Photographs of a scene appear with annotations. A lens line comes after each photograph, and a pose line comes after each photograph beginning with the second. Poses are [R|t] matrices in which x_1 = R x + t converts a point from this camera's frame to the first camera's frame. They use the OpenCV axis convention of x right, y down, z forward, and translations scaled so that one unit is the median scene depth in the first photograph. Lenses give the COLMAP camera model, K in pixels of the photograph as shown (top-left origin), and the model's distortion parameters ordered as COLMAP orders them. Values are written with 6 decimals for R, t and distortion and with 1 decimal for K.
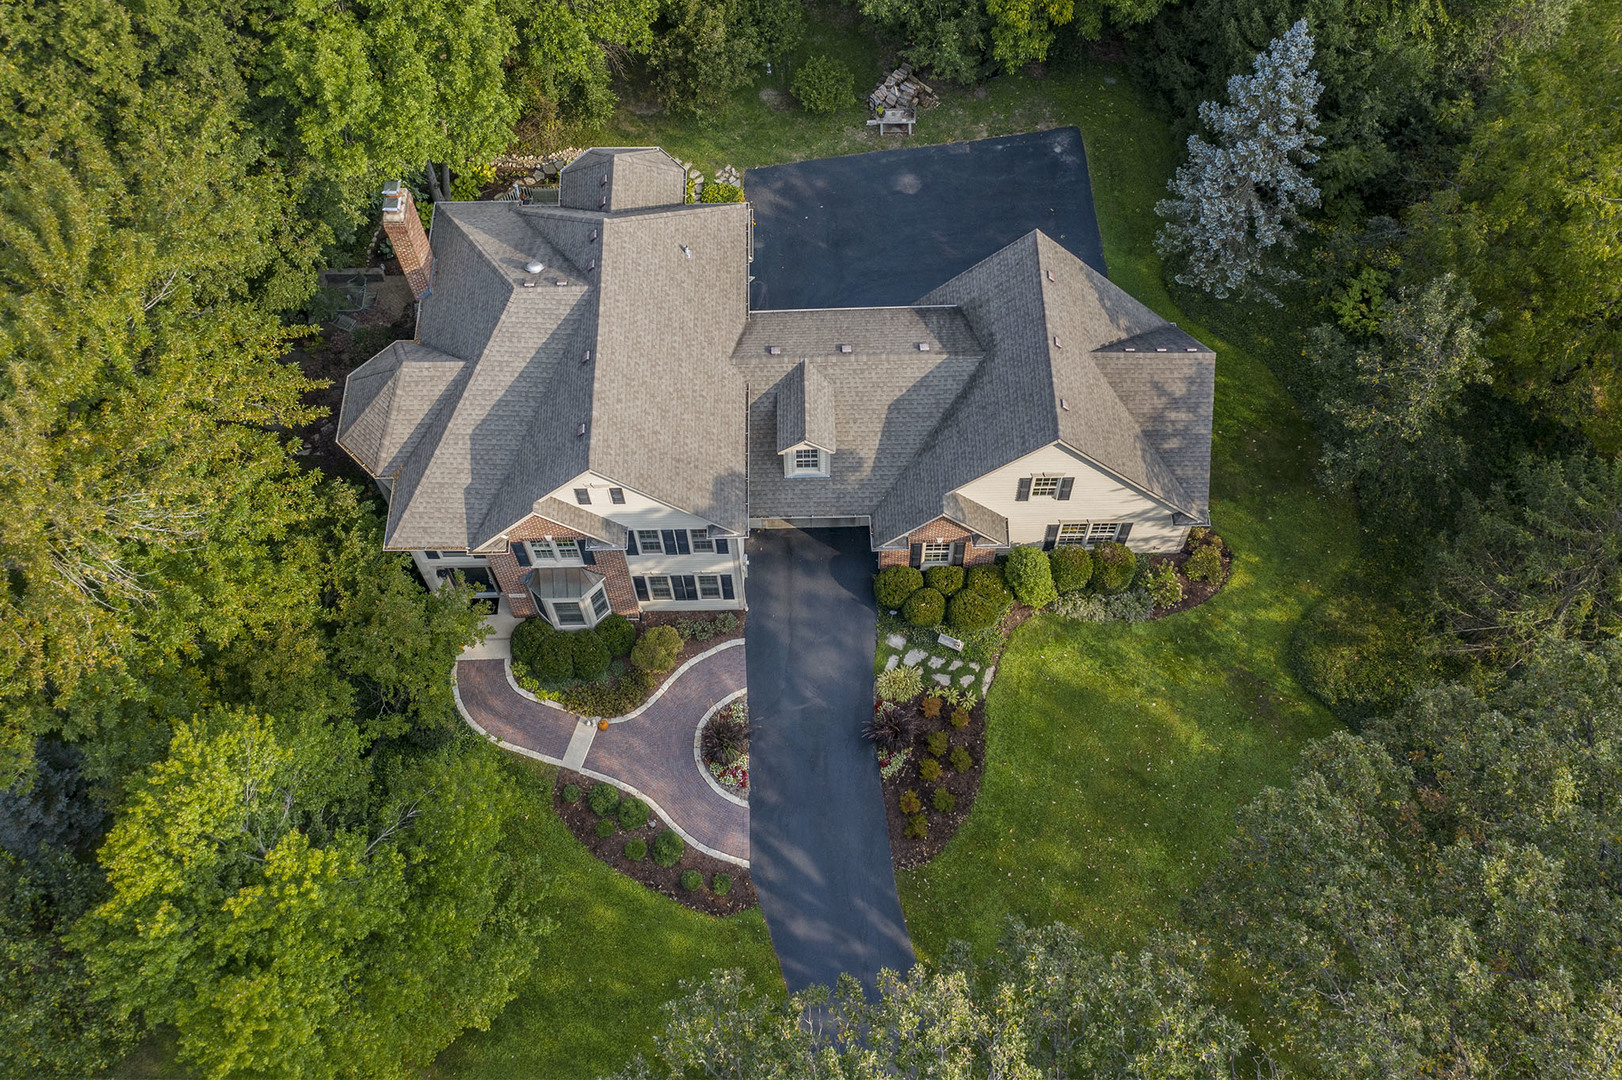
lens RADIAL K [[1487.2, 0, 816.2], [0, 1487.2, 451.0], [0, 0, 1]] dist [0.002355, -0.001597]
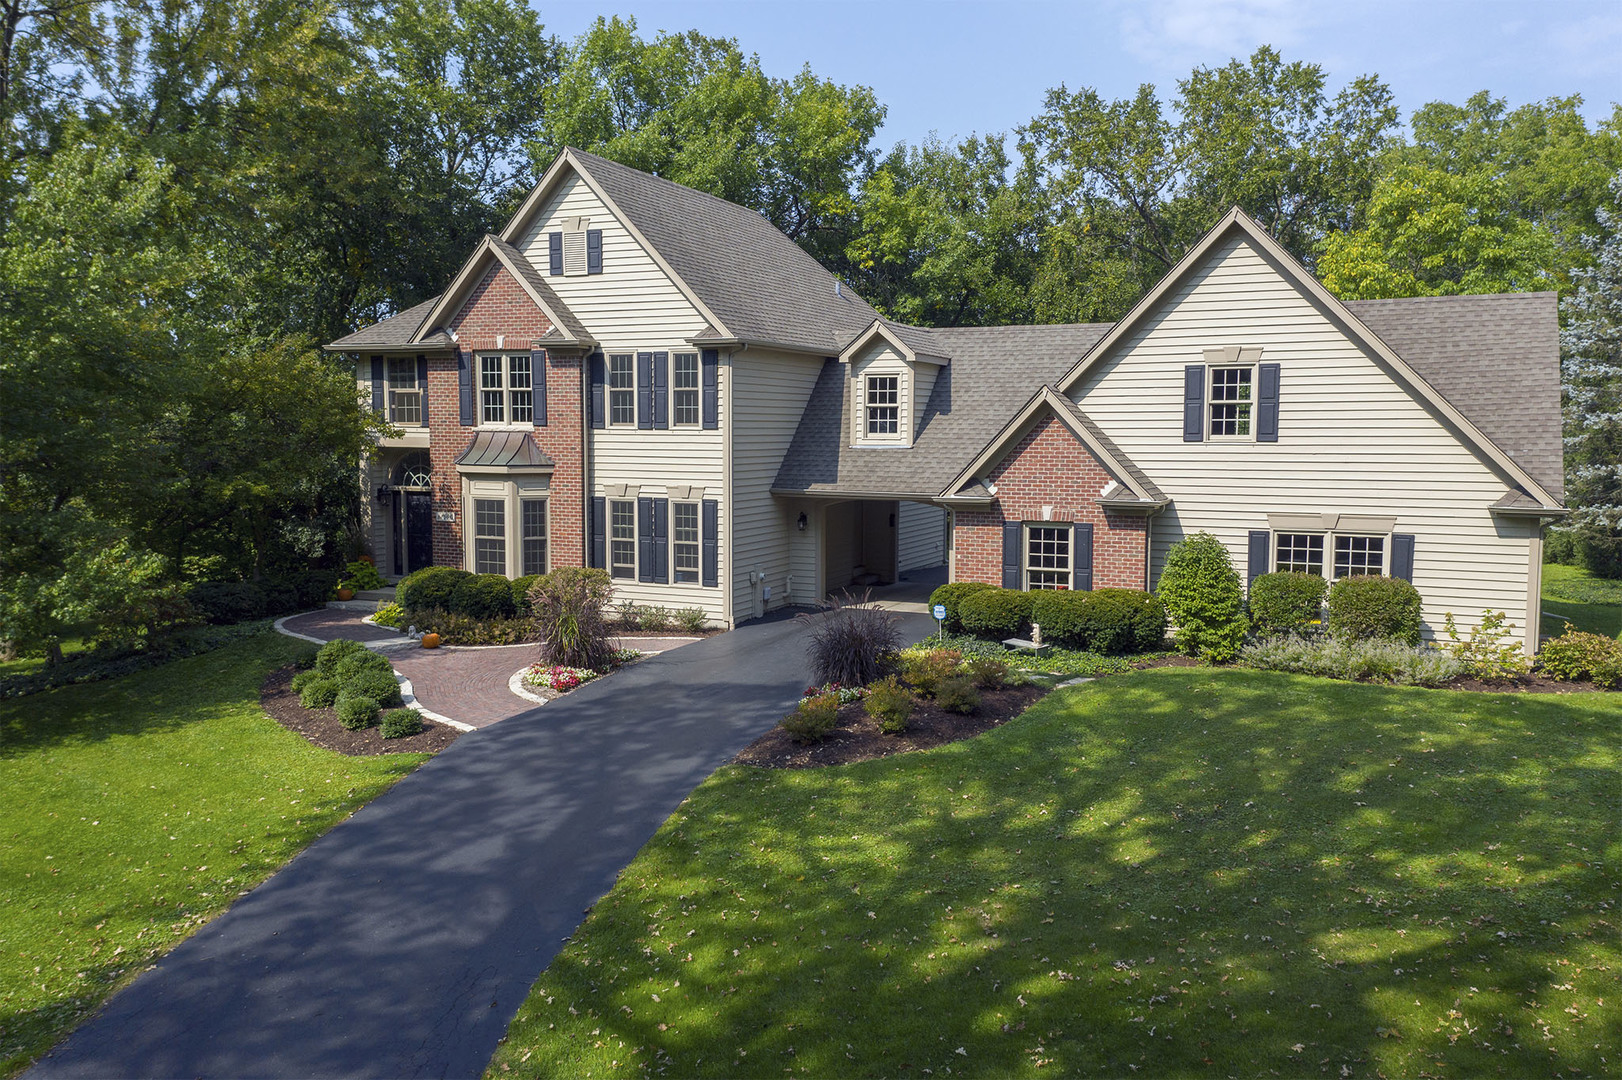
lens RADIAL K [[1296.2, 0, 811.0], [0, 1296.2, 540.0], [0, 0, 1]] dist [0.052441, -0.006007]
pose [[0.898356, 0.054438, -0.435882, 0.231274], [-0.383303, 0.581827, -0.717326, 0.490102], [0.214558, 0.811489, 0.543554, 0.718001]]
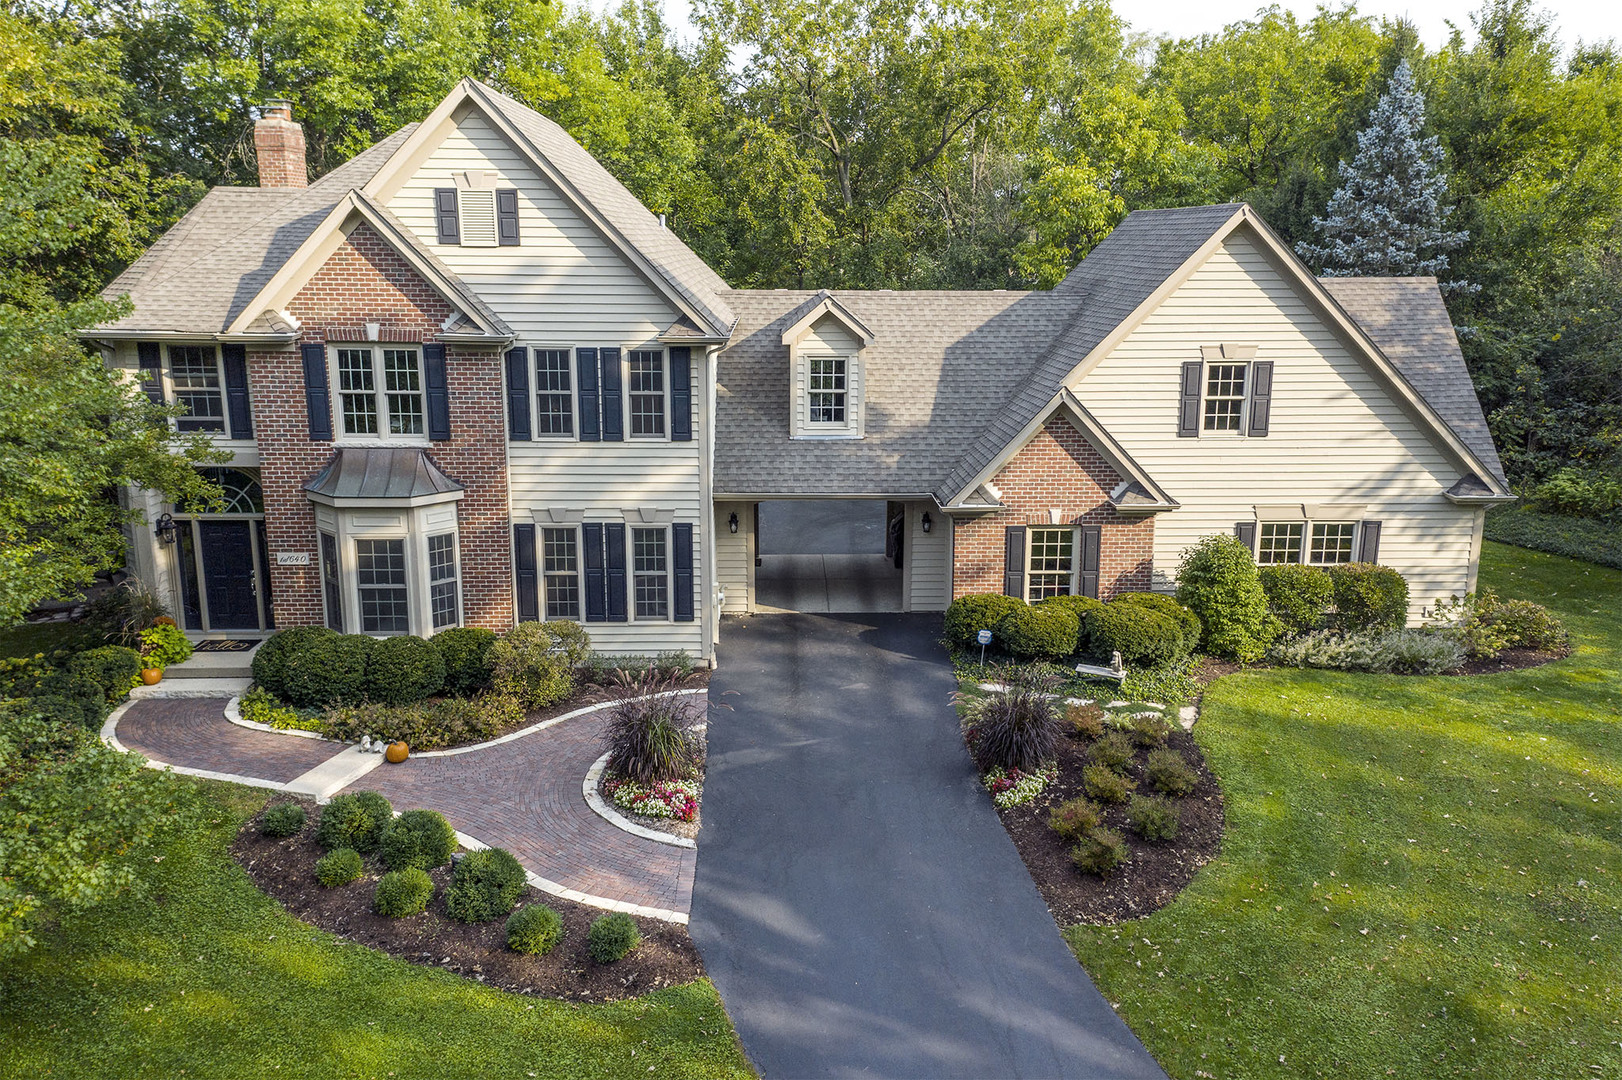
lens RADIAL K [[1296.2, 0, 811.0], [0, 1296.2, 540.0], [0, 0, 1]] dist [0.052441, -0.006007]
pose [[0.999859, 0.015313, 0.006930, -0.016024], [-0.005753, 0.699202, -0.714901, 0.438085], [-0.015793, 0.714760, 0.699191, 0.668217]]
